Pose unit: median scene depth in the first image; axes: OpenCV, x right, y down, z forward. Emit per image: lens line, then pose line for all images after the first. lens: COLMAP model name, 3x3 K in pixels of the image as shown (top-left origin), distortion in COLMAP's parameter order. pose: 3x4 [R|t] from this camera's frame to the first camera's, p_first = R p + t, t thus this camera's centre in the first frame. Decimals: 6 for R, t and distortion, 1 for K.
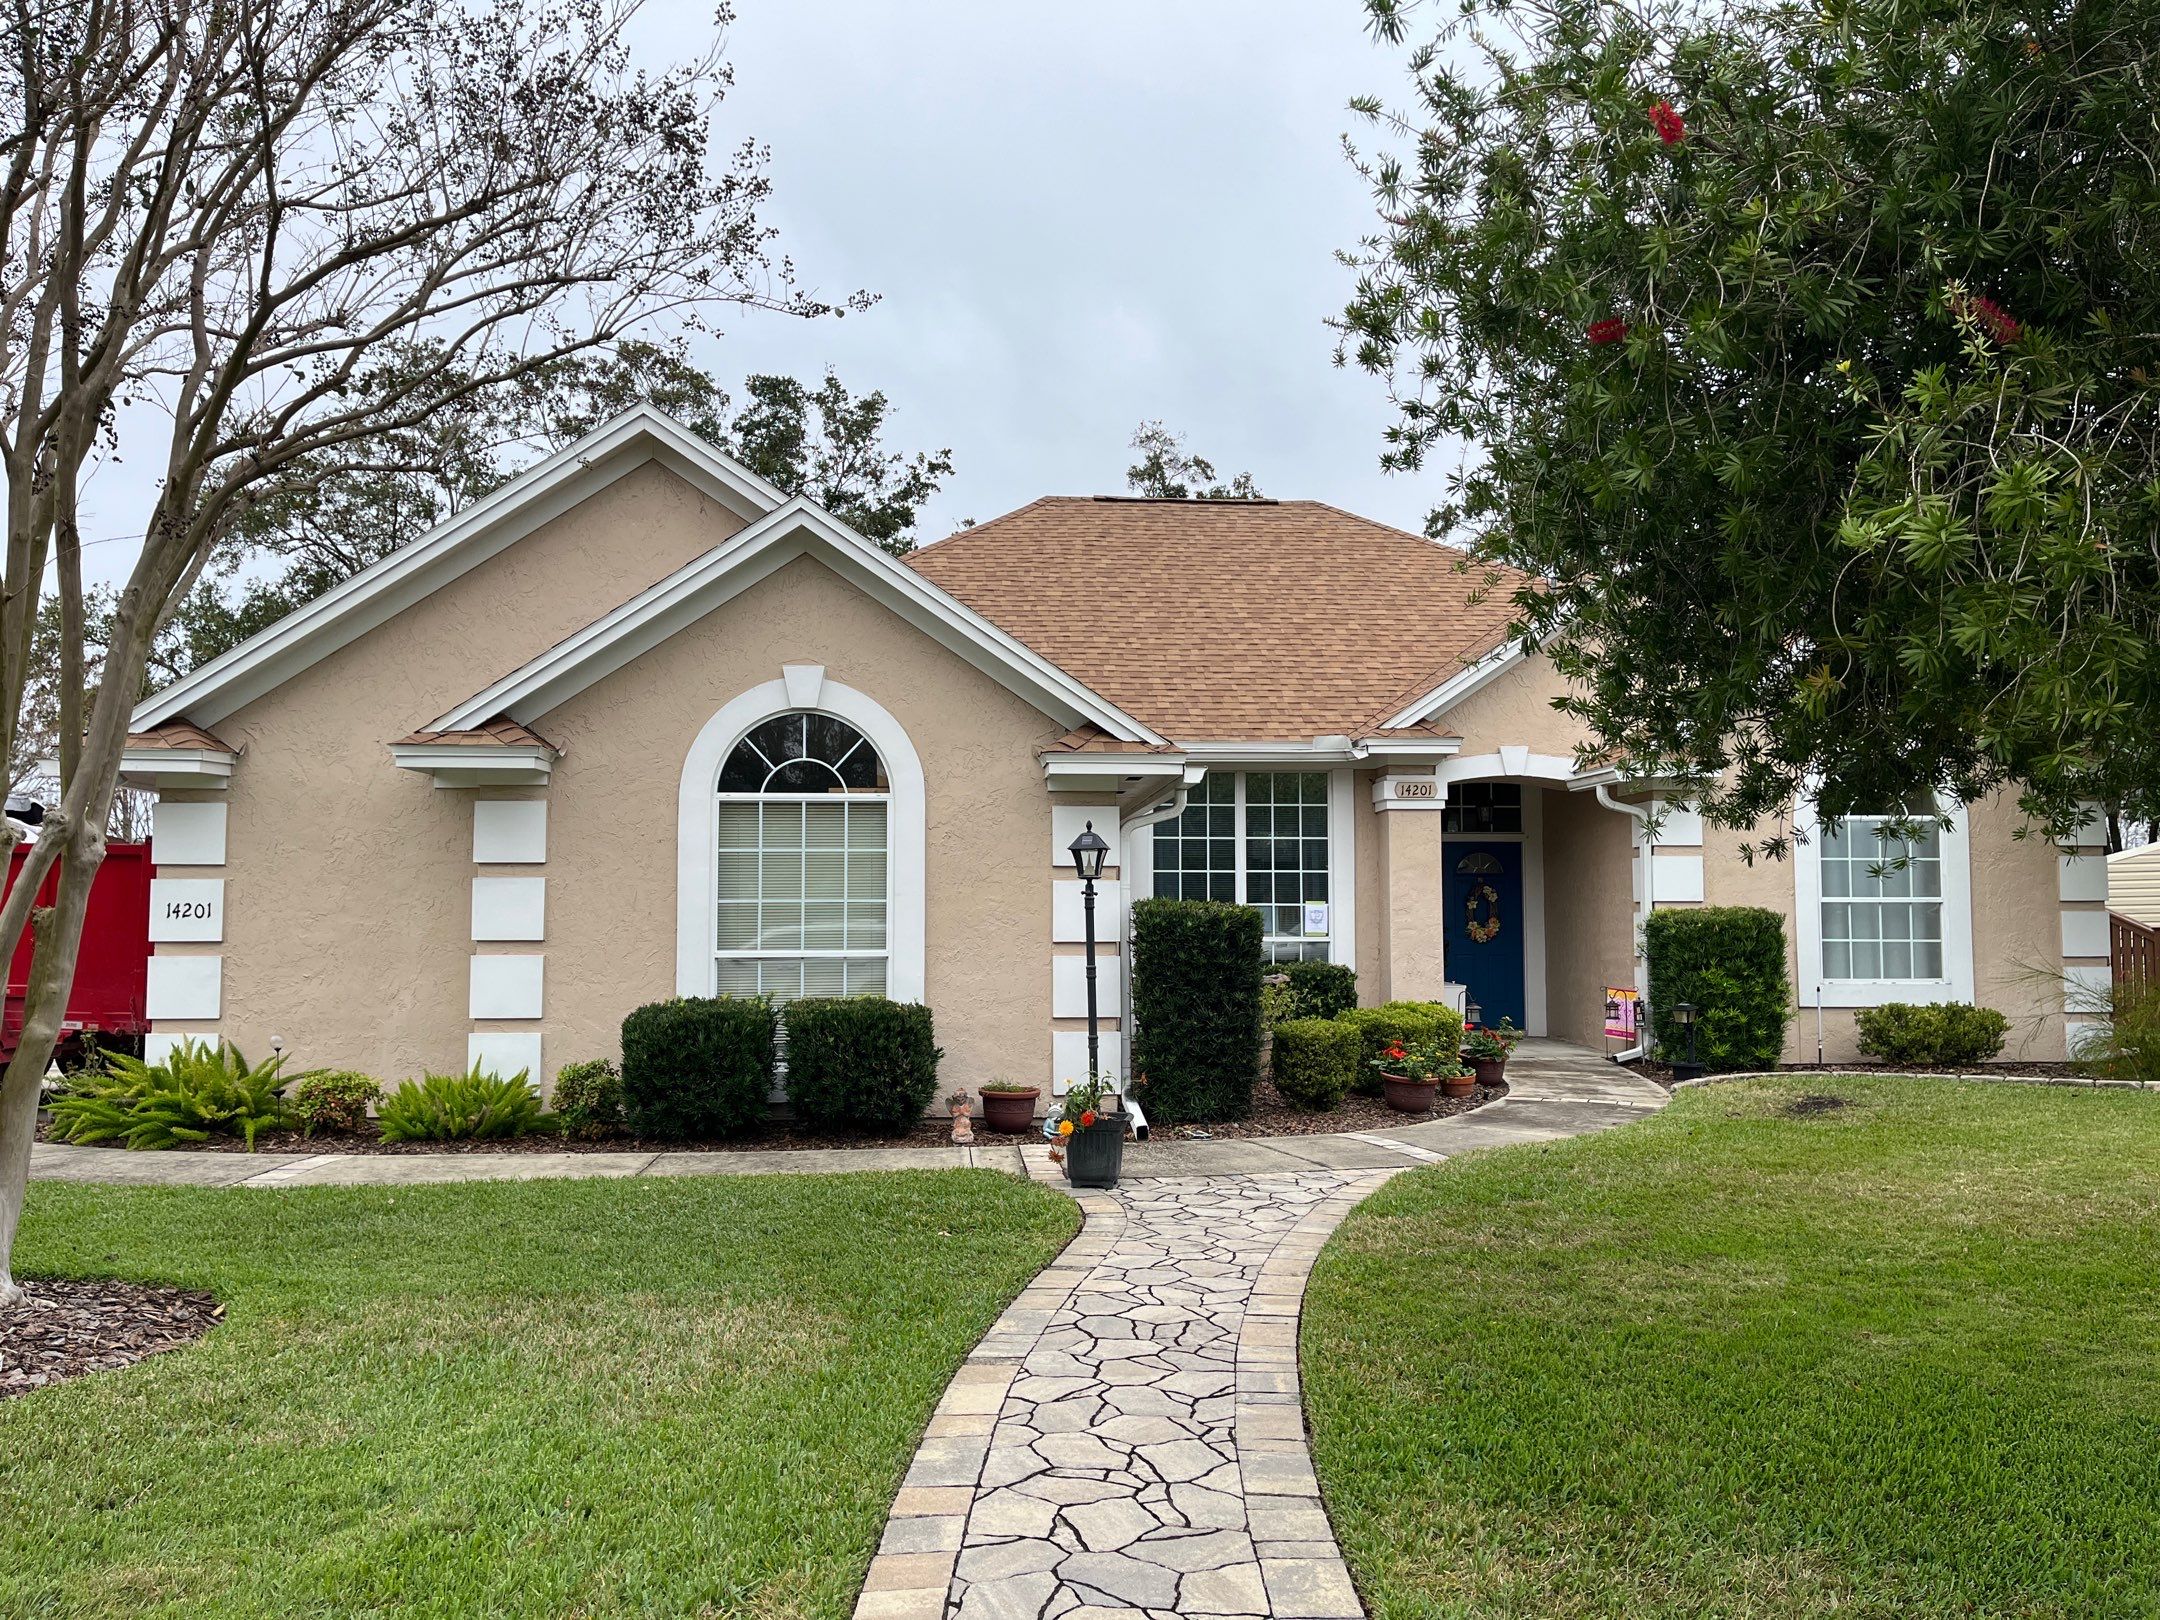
lens RADIAL K [[1649.5, 0, 1080.0], [0, 1649.5, 810.0], [0, 0, 1]] dist [0.005336, -0.003972]
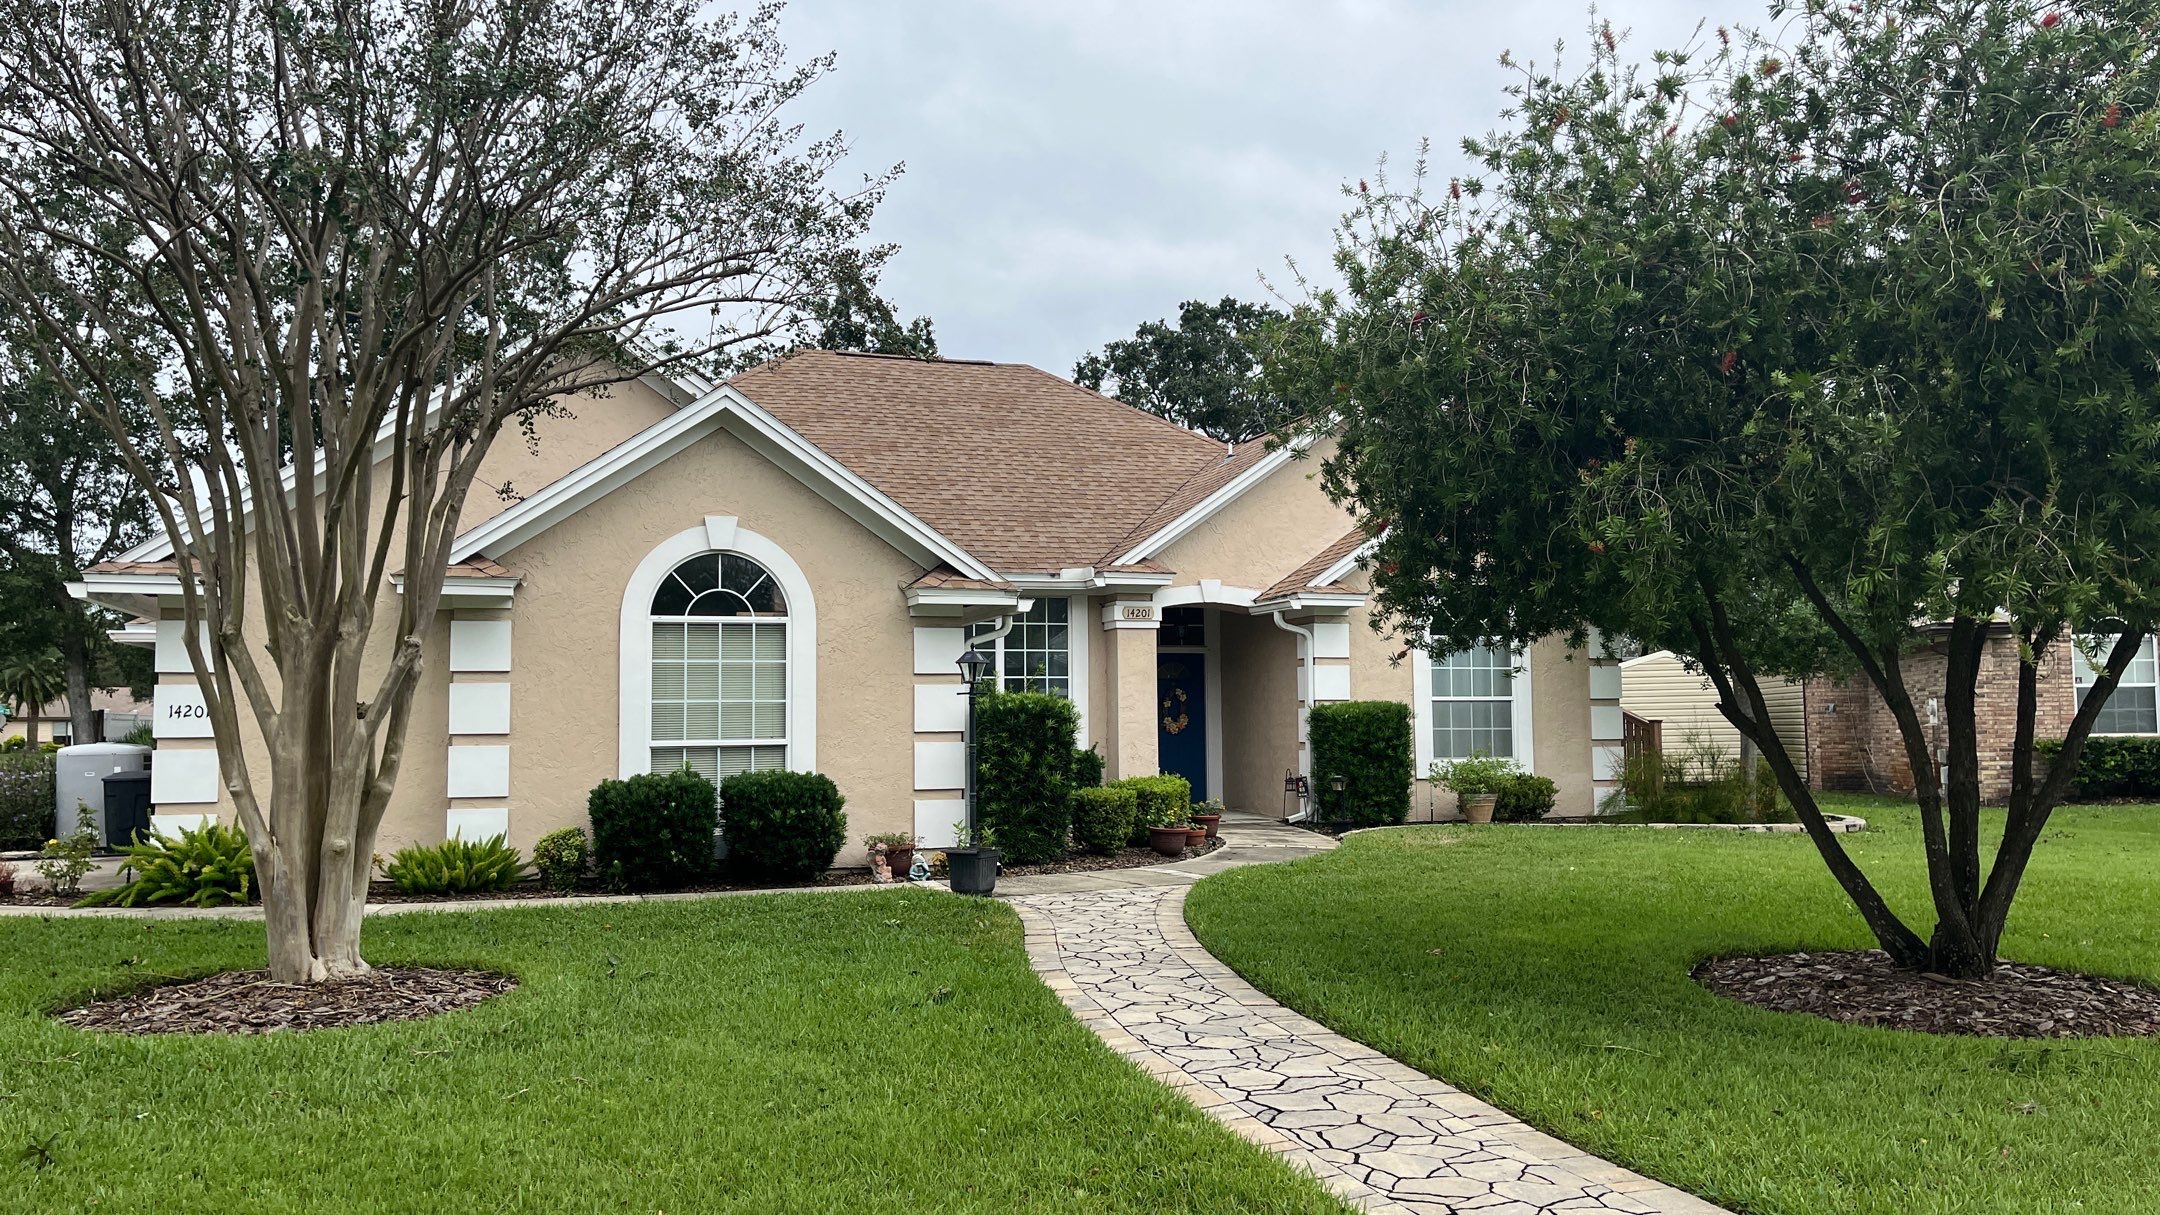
lens RADIAL K [[1621.4, 0, 1080.0], [0, 1621.4, 607.5], [0, 0, 1]] dist [0.003802, 0.002607]
pose [[0.969817, 0.009819, 0.243635, -0.201935], [-0.008499, 0.999943, -0.006472, -0.011069], [-0.243685, 0.004206, 0.969845, -0.278872]]
